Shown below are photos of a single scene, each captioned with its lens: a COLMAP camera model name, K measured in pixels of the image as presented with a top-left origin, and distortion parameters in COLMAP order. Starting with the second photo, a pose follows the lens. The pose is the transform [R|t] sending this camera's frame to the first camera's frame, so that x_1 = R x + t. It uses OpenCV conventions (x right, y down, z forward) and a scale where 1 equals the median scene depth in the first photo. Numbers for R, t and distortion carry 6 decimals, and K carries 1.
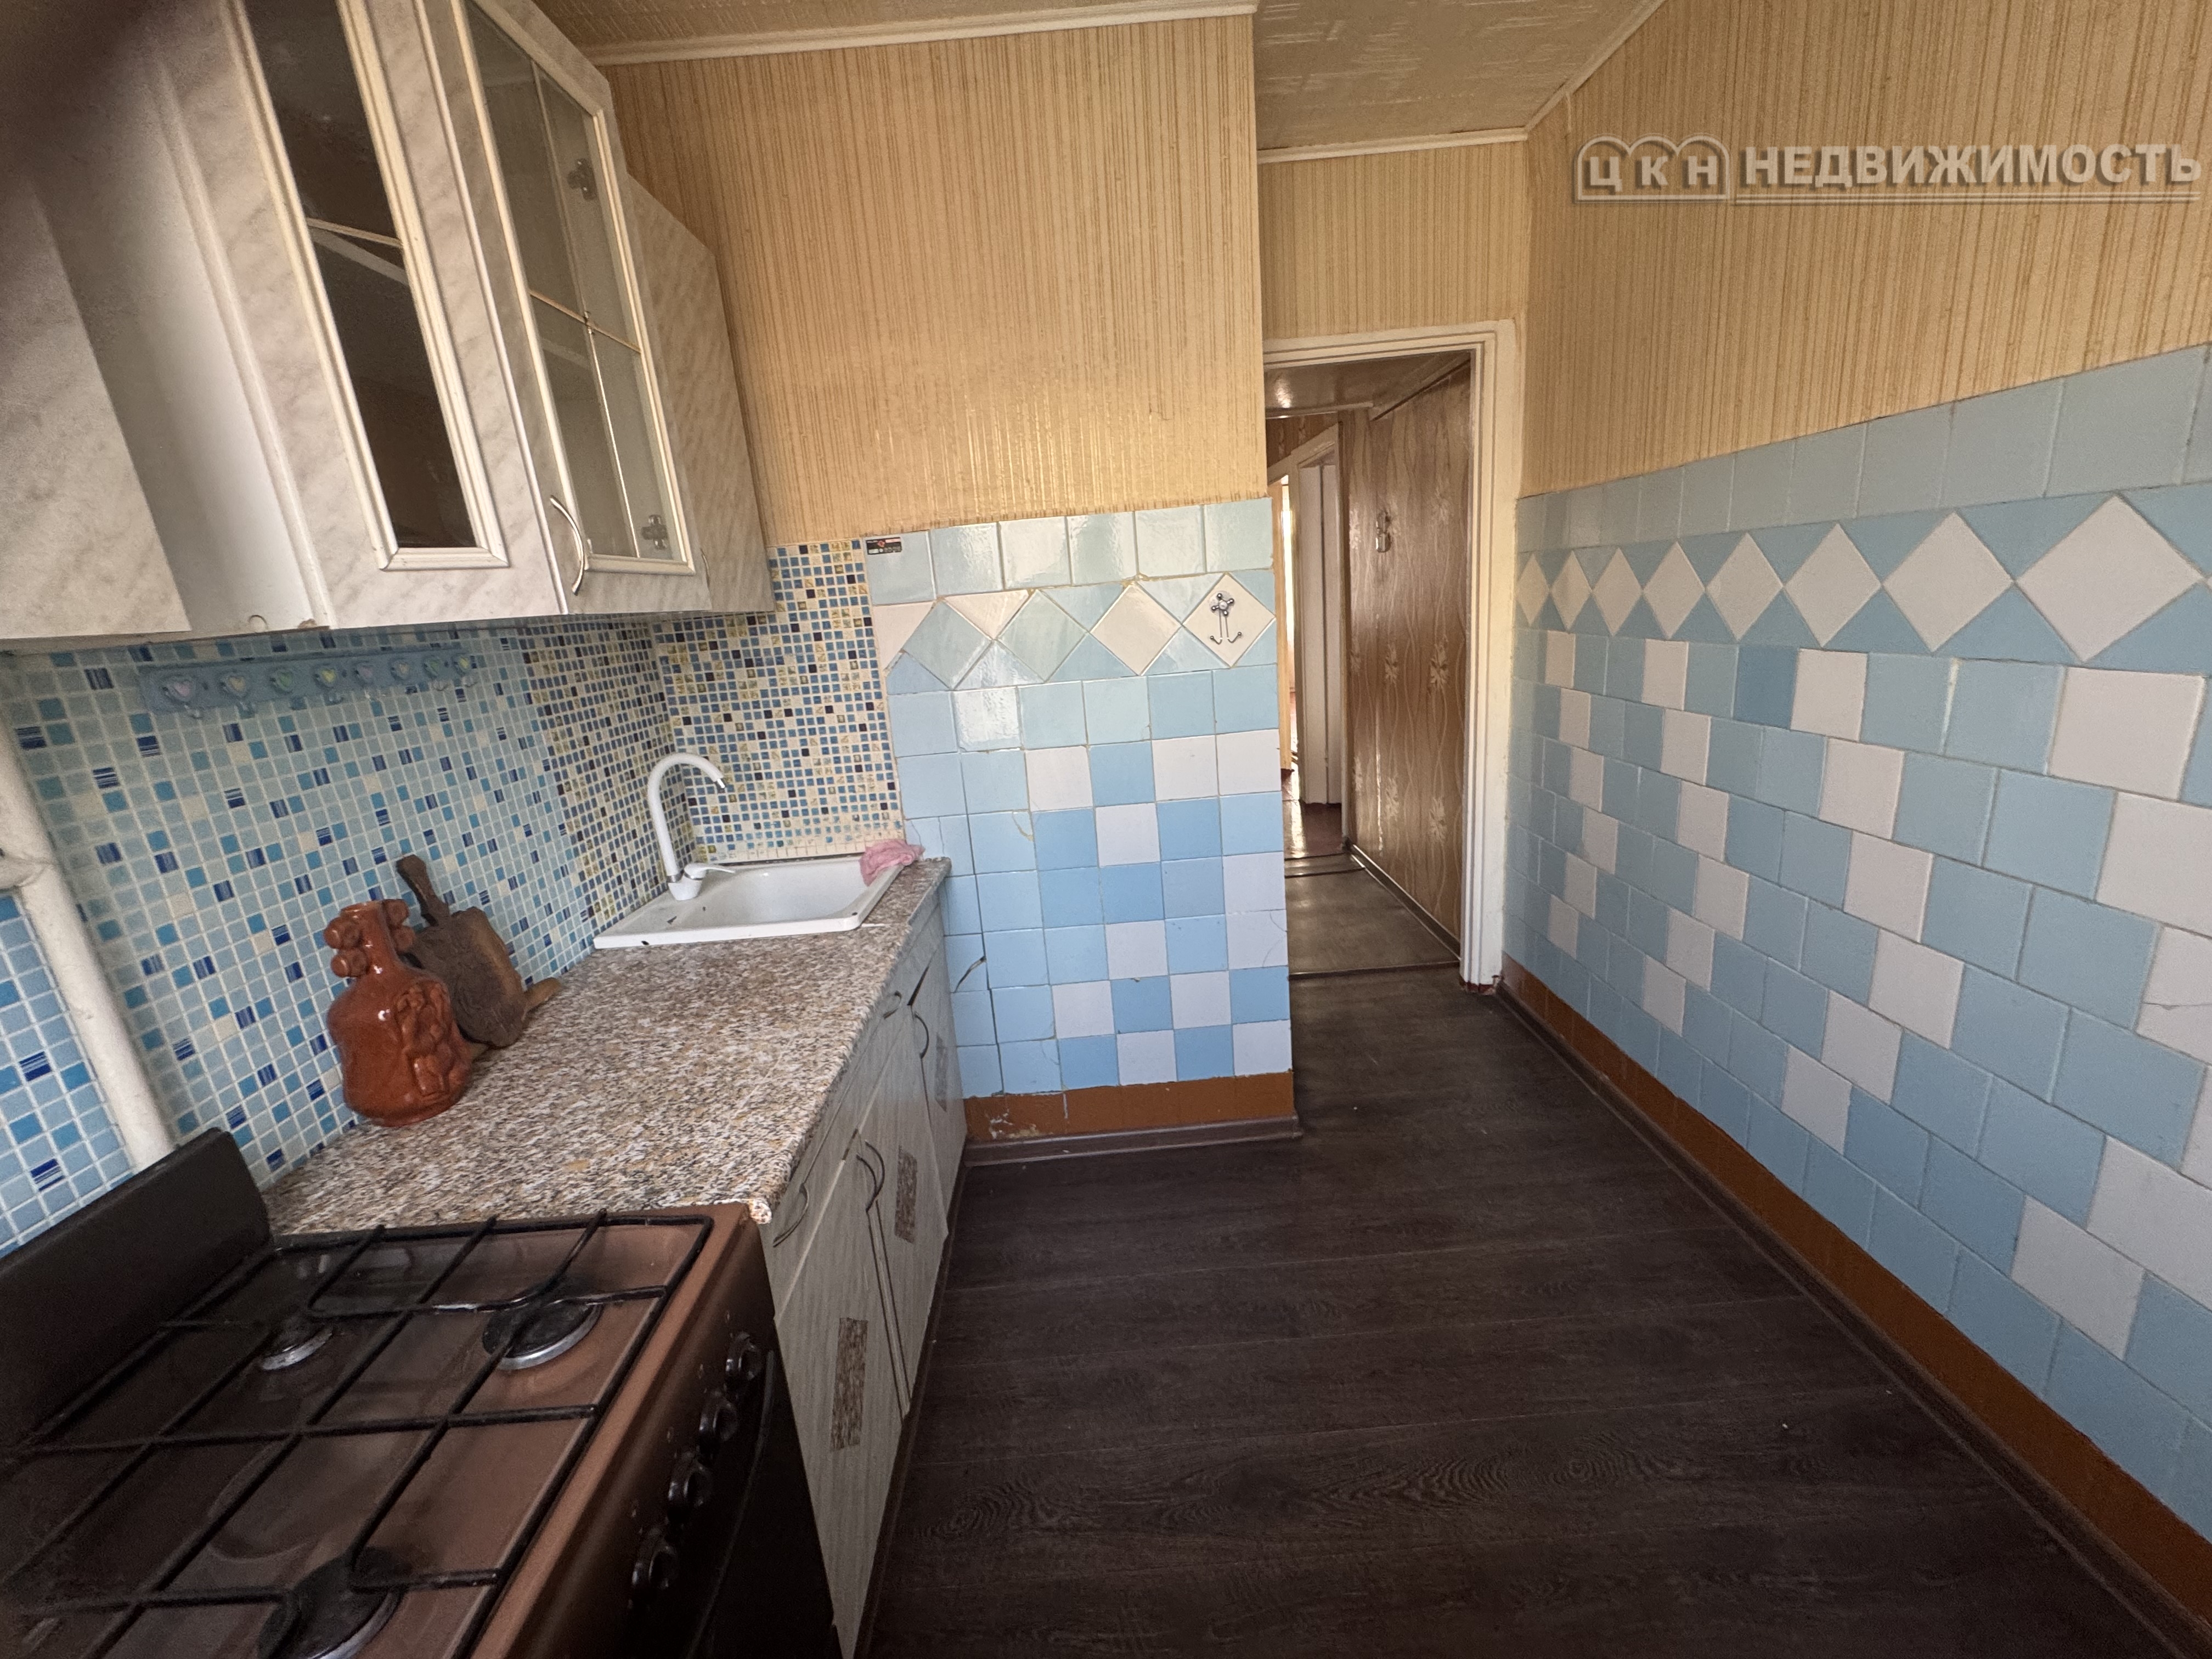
lens RADIAL K [[884.0, 0, 1106.4], [0, 884.0, 828.4], [0, 0, 1]] dist [-0.003860, -0.000154]
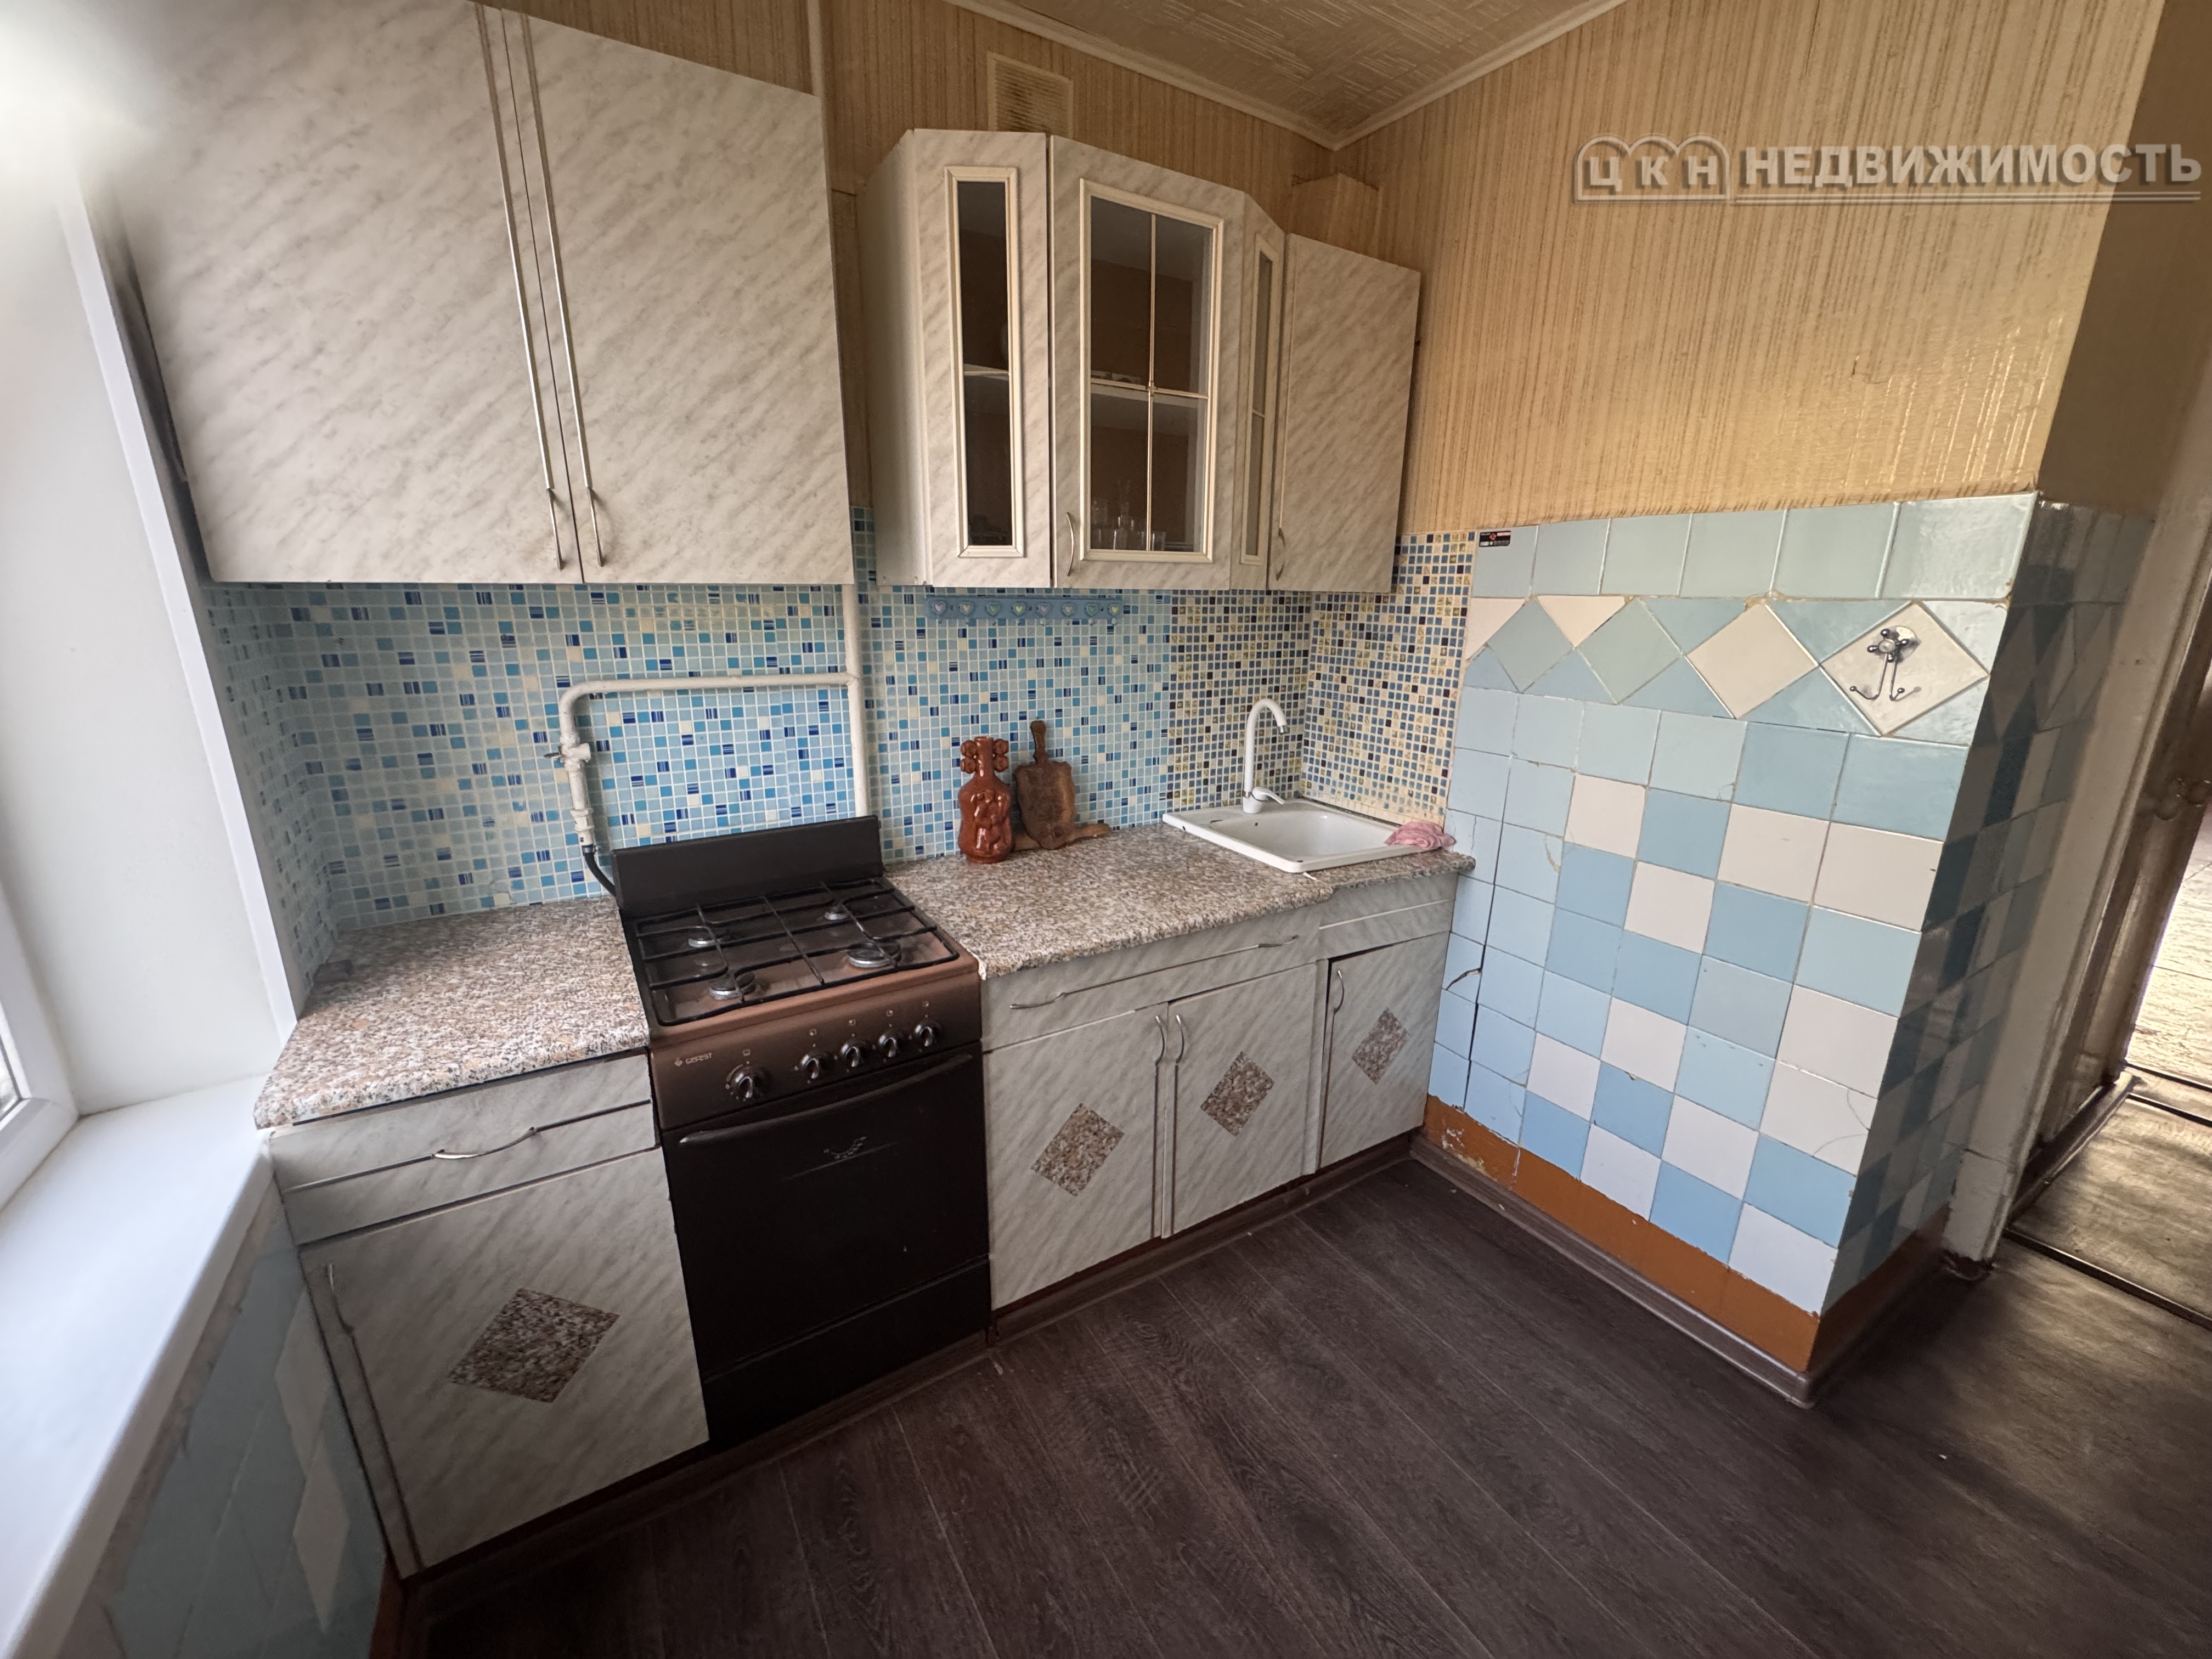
lens RADIAL K [[884.0, 0, 1100.4], [0, 884.0, 828.8], [0, 0, 1]] dist [-0.003860, -0.000154]
pose [[0.502500, 0.310576, -0.806868, 0.533999], [-0.271665, 0.942703, 0.193675, -0.102004], [0.820787, 0.121876, 0.558081, 0.142689]]
